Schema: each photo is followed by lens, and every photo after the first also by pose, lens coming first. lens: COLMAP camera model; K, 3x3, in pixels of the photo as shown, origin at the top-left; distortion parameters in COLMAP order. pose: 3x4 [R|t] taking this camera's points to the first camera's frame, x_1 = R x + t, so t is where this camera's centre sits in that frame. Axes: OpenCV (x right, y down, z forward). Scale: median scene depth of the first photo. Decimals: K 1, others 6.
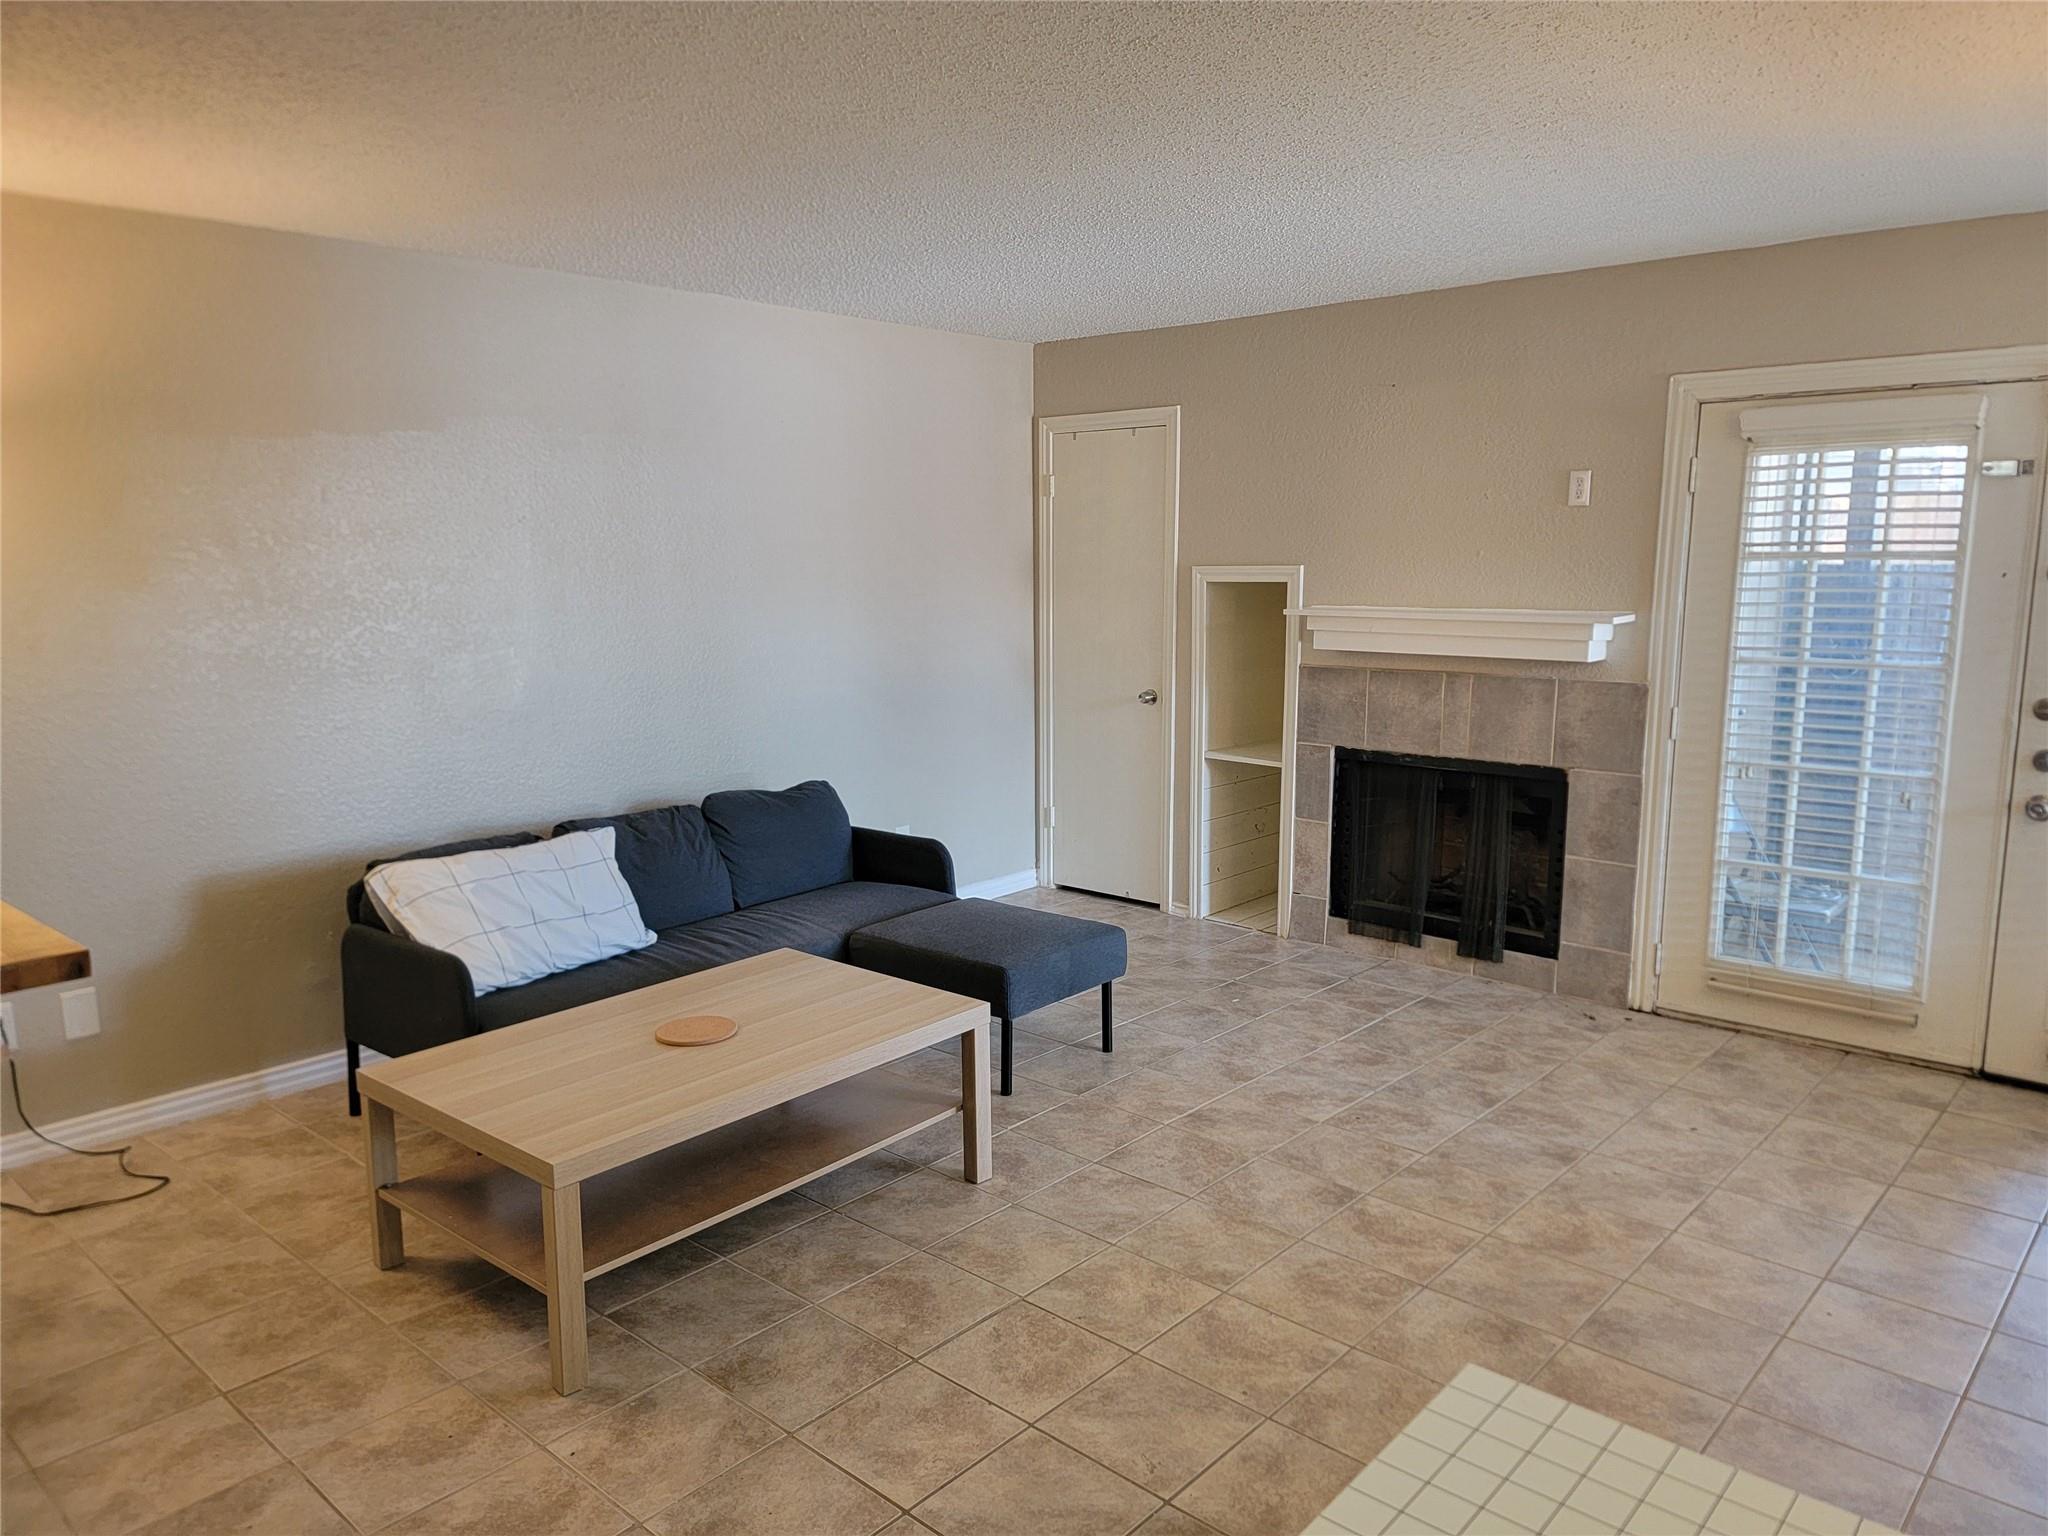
lens RADIAL K [[1419.4, 0, 1028.1], [0, 1419.4, 768.2], [0, 0, 1]] dist [0.047216, -0.010876]
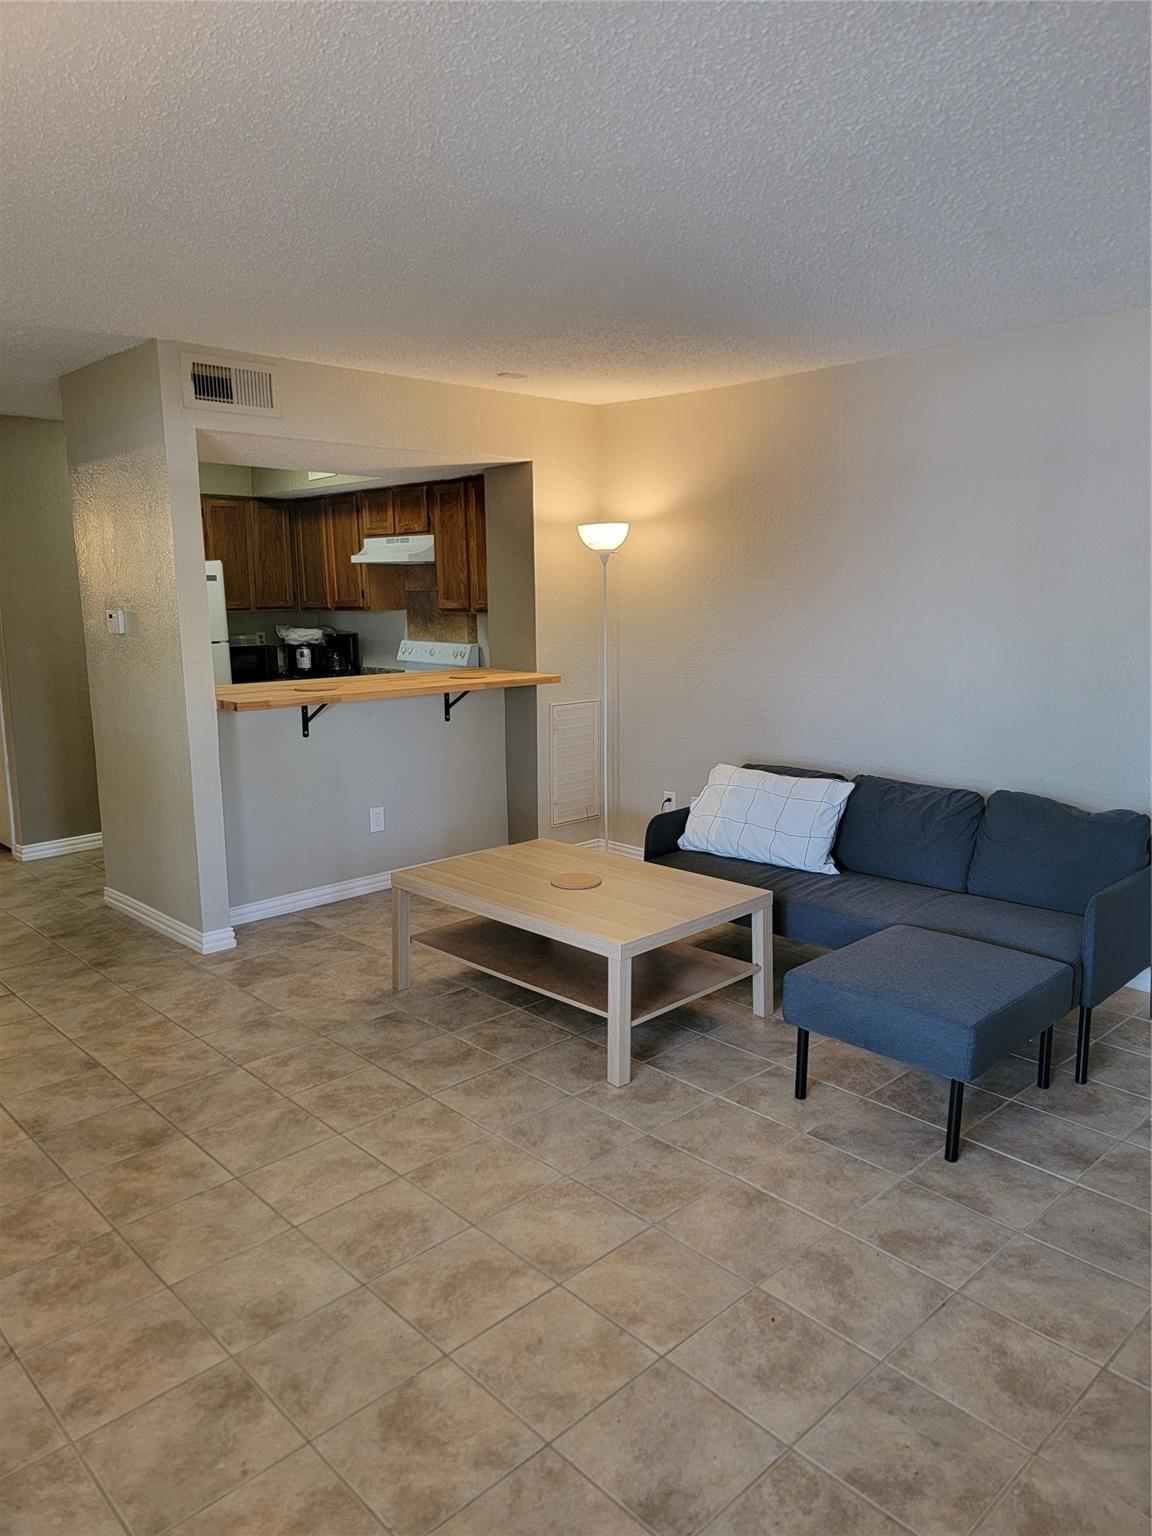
lens RADIAL K [[1064.6, 0, 588.4], [0, 1064.6, 772.9], [0, 0, 1]] dist [0.047216, -0.010876]
pose [[-0.066195, 0.185007, -0.980505, 0.903029], [-0.152427, 0.969252, 0.193174, -0.158258], [0.986095, 0.162243, -0.035959, 1.065778]]
